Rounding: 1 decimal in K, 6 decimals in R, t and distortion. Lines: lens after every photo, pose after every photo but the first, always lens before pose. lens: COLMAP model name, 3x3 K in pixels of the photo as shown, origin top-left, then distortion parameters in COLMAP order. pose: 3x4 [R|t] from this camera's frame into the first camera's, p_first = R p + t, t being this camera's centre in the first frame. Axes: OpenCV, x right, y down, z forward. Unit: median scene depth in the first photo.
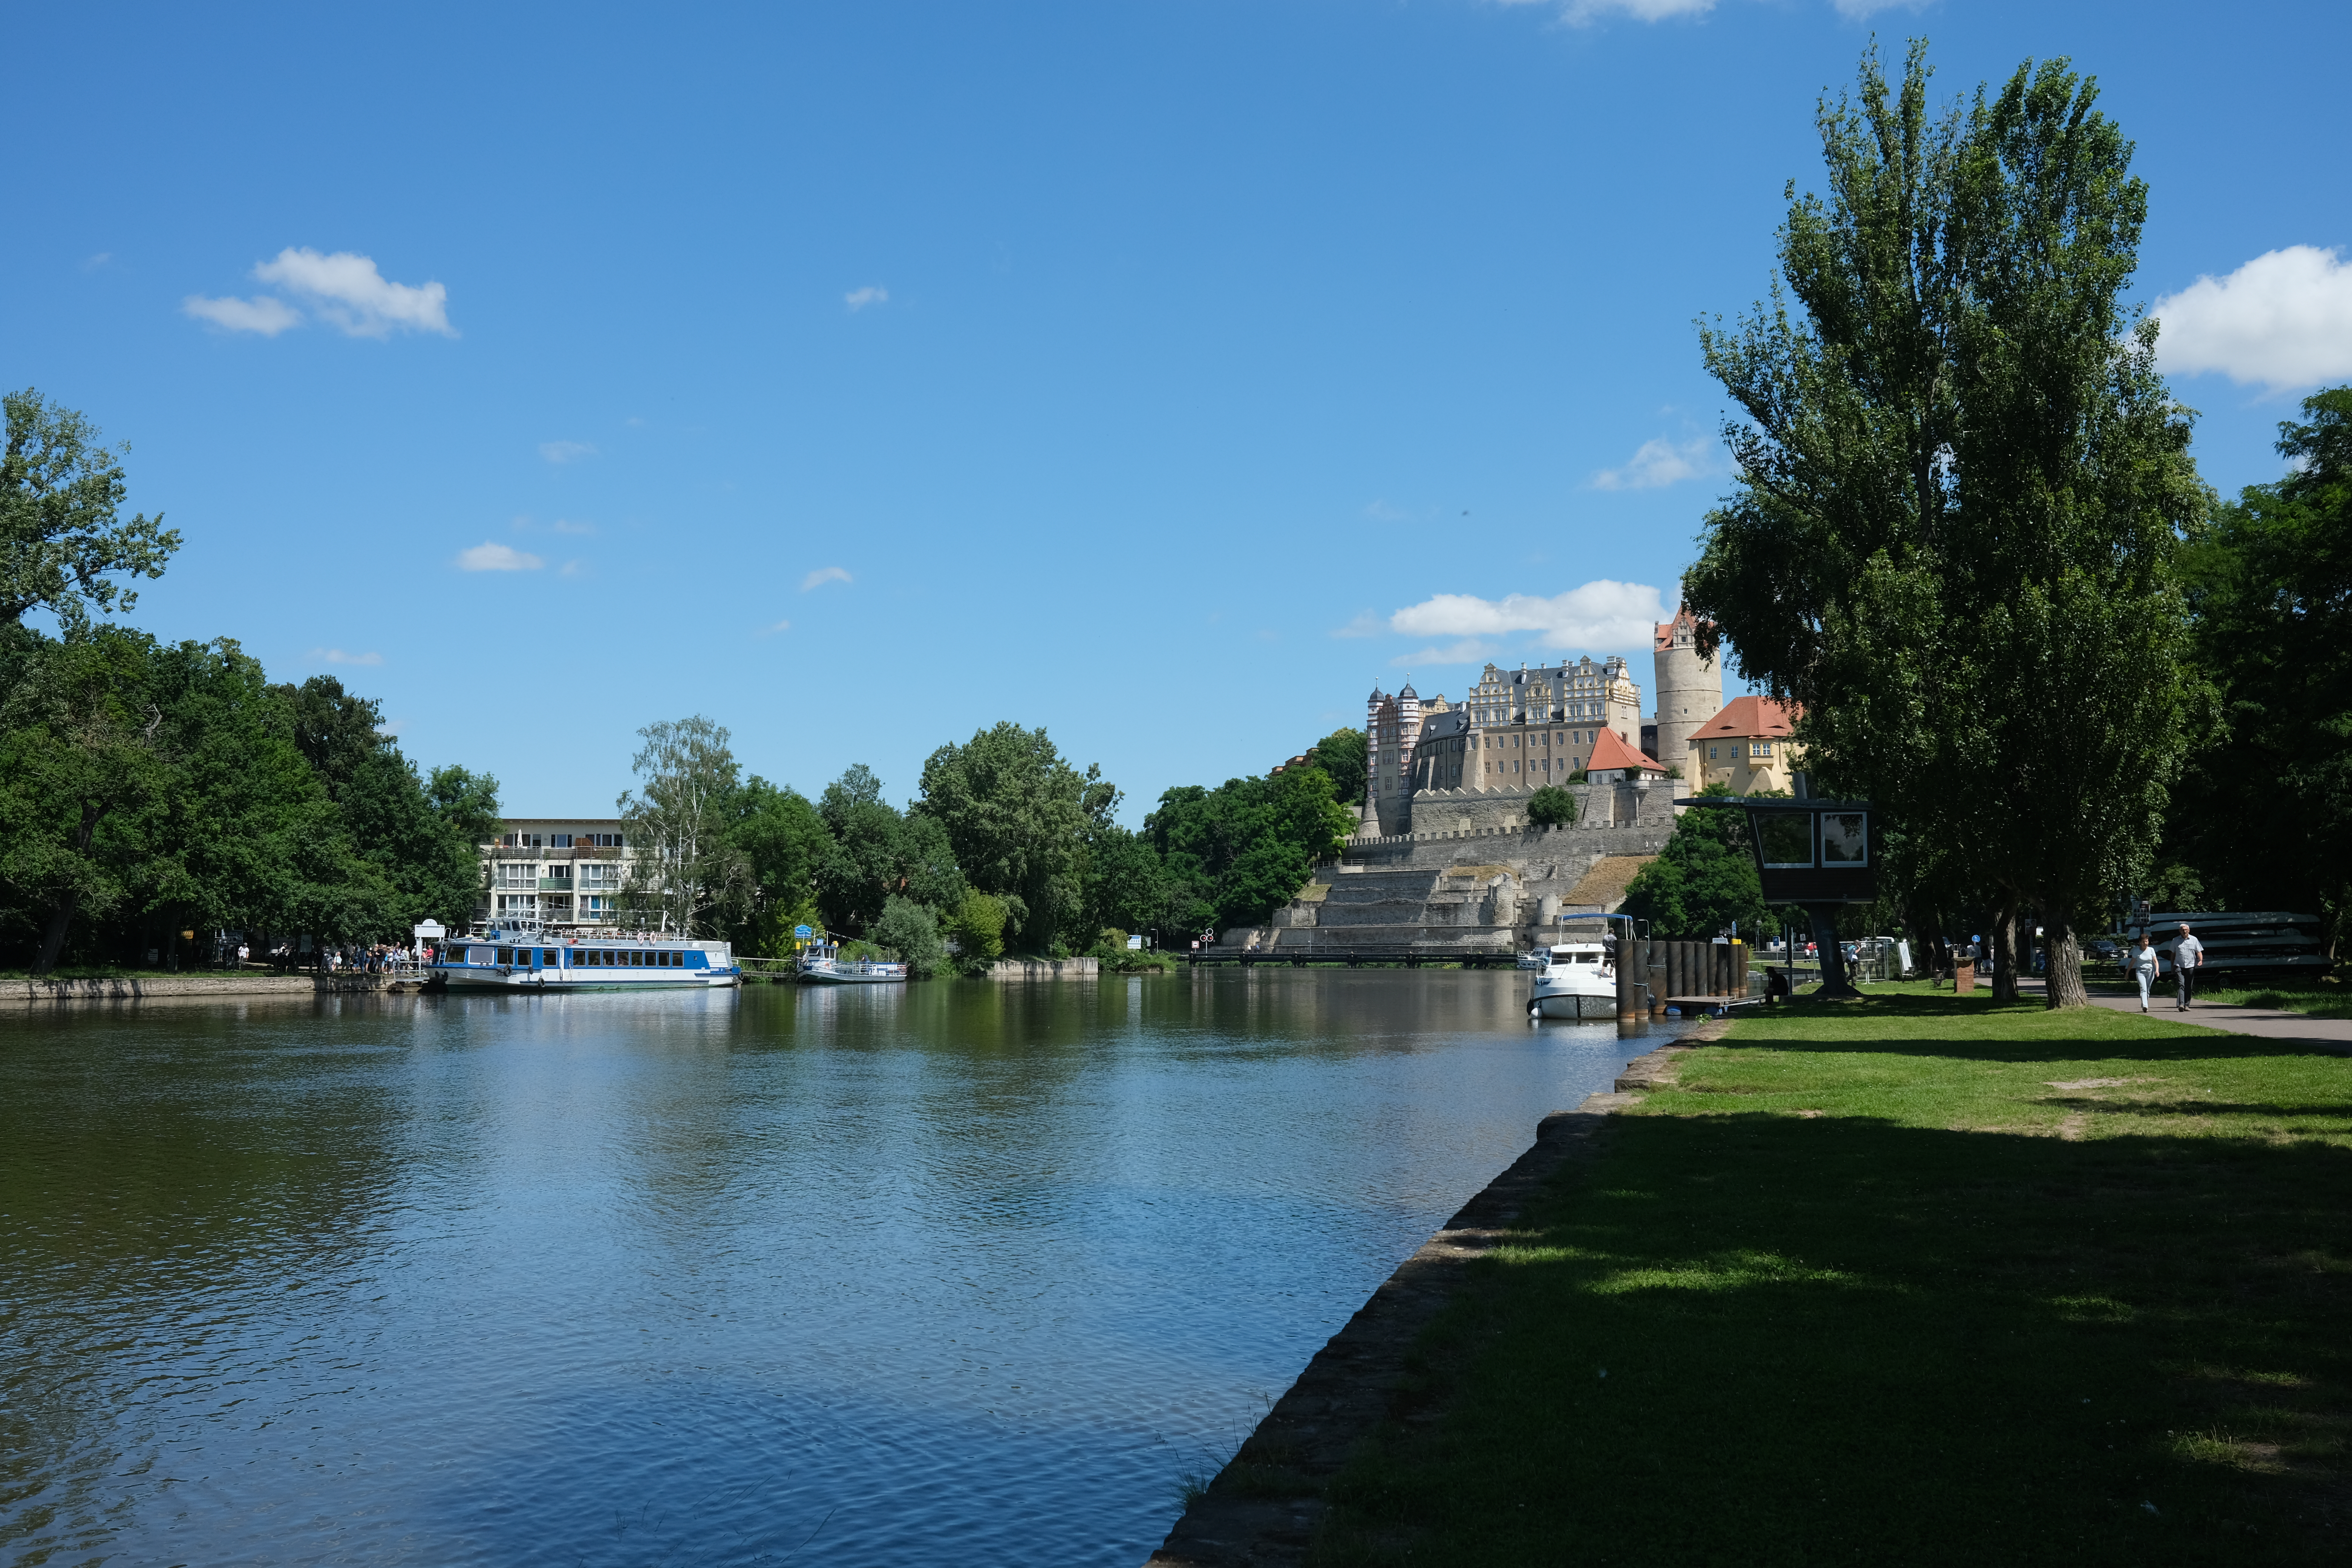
lens RADIAL K [[2376.3, 0, 1189.3], [0, 2376.3, 788.7], [0, 0, 1]] dist [-0.059893, 0.161370]
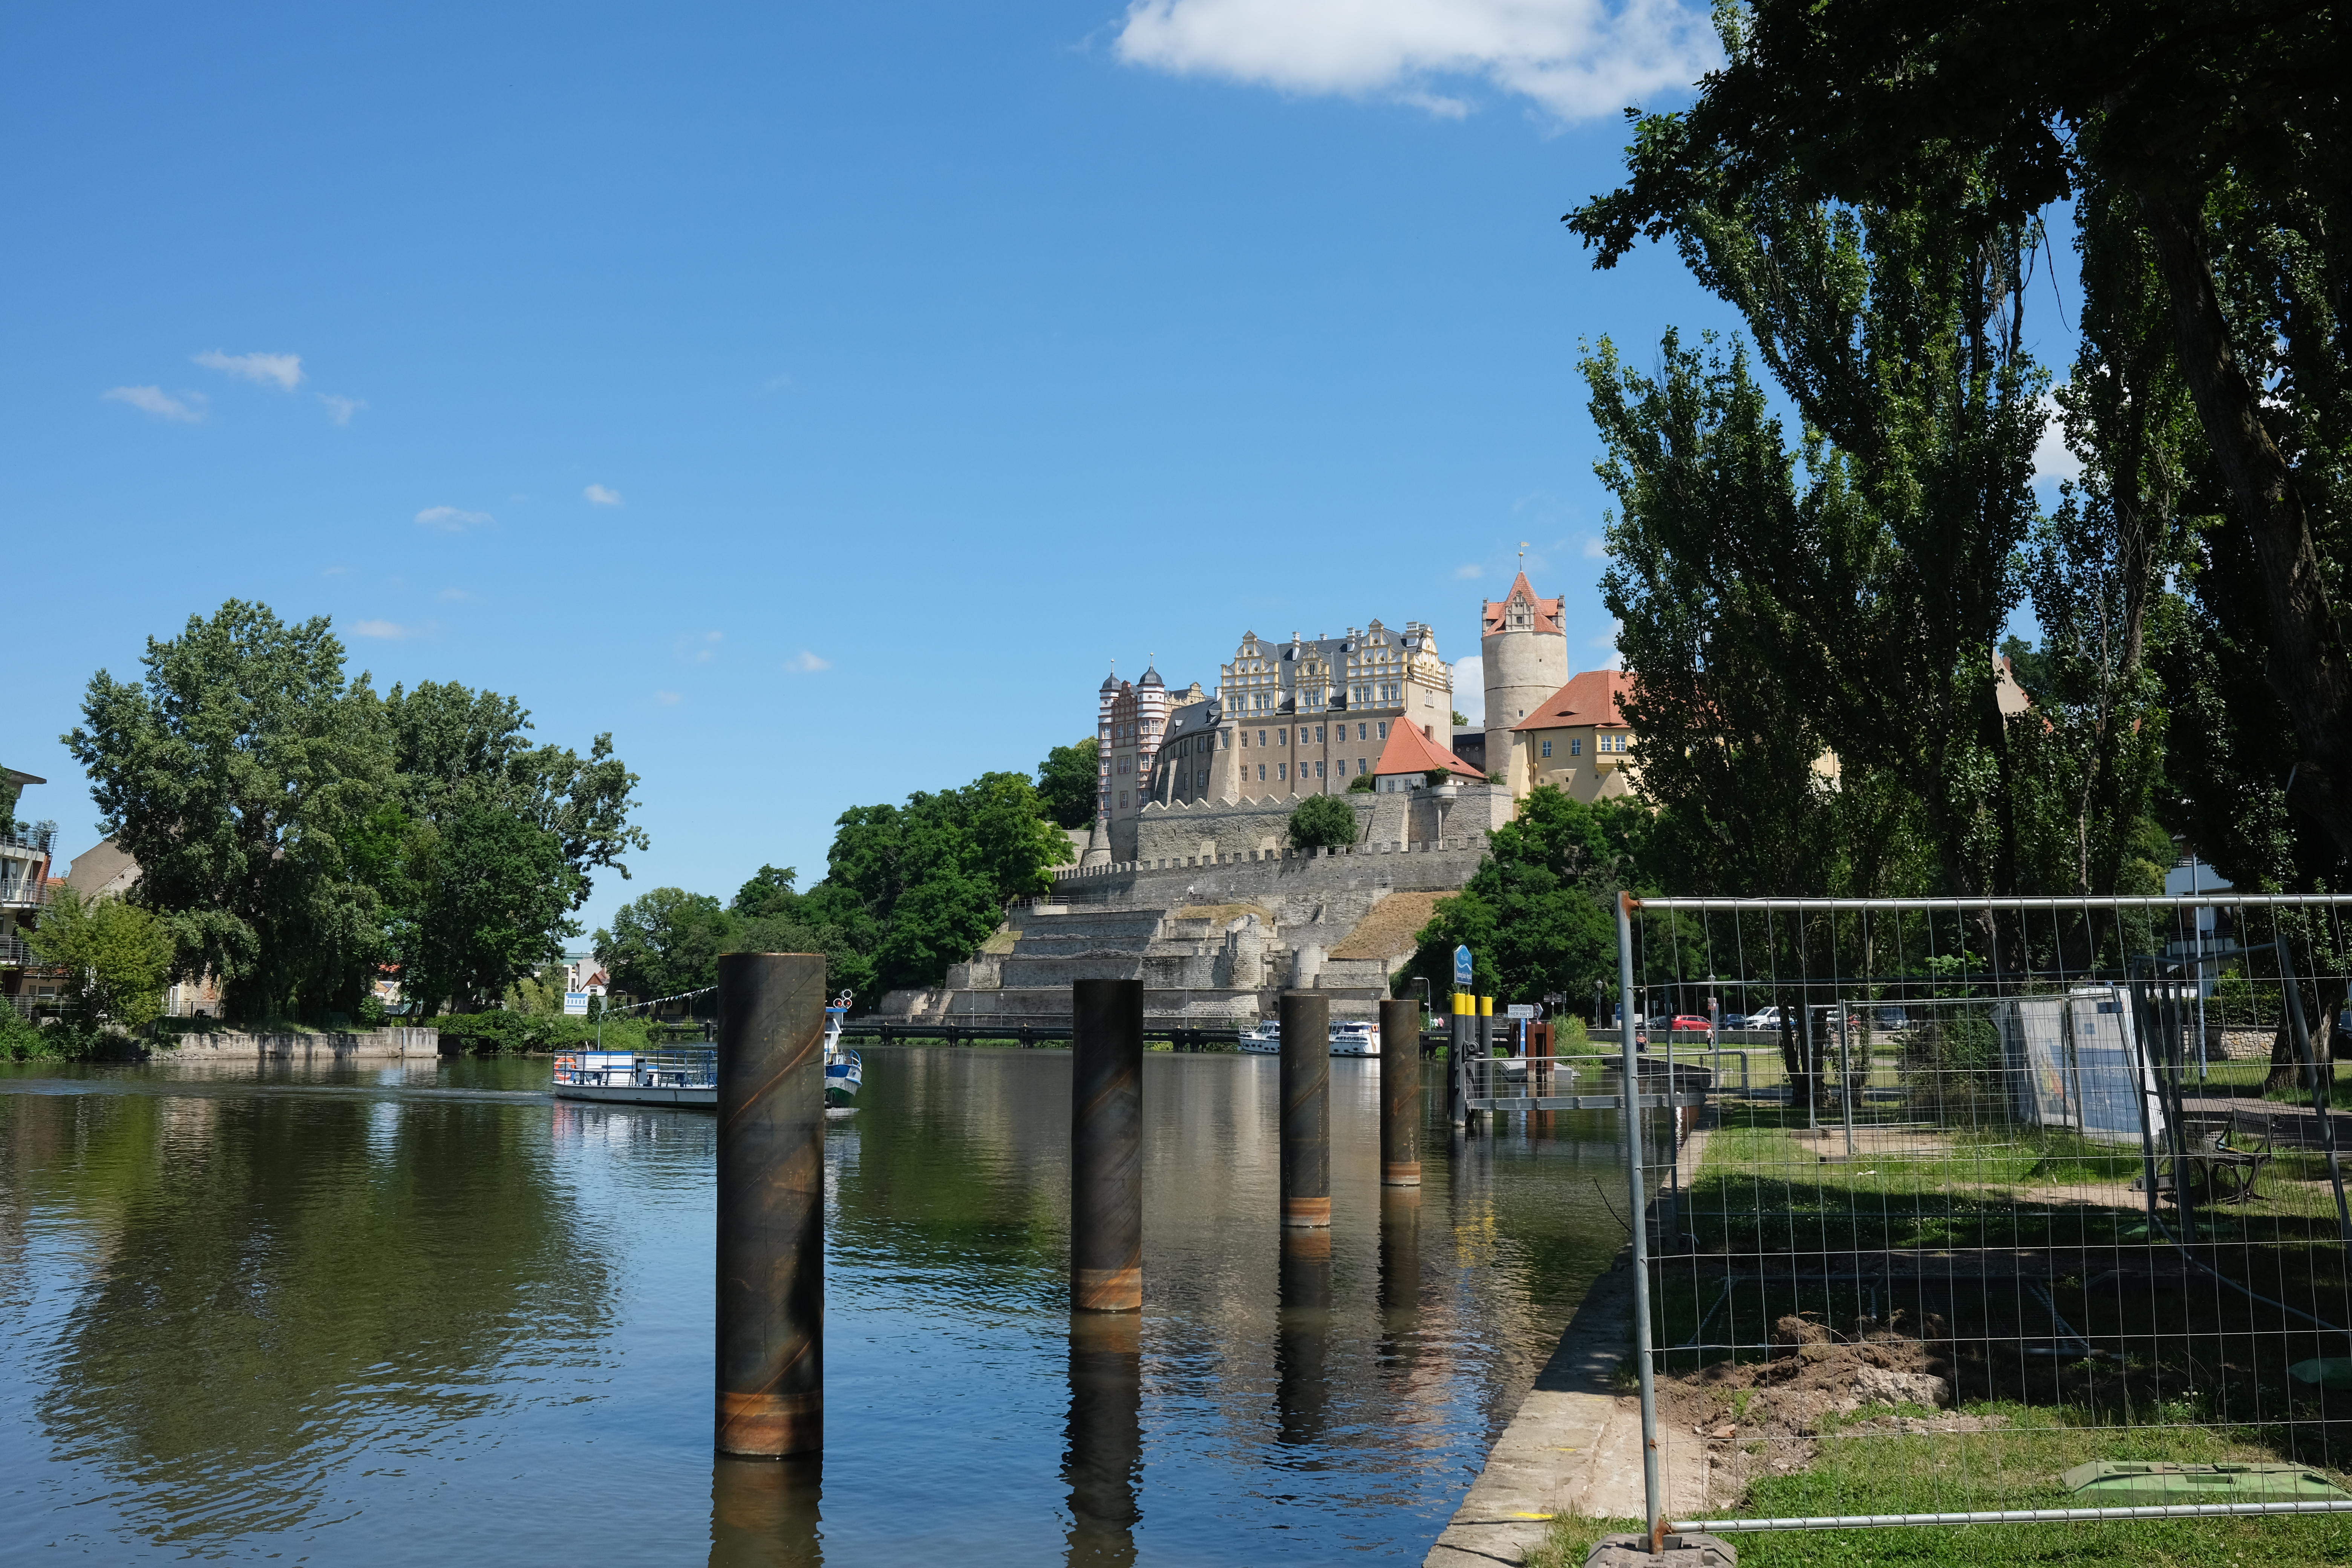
lens RADIAL K [[2376.3, 0, 1189.3], [0, 2376.3, 788.7], [0, 0, 1]] dist [-0.059893, 0.161370]
pose [[0.998623, 0.013174, 0.050785, 0.073769], [-0.011623, 0.999461, -0.030714, 0.019007], [-0.051163, 0.030082, 0.998237, 0.278738]]
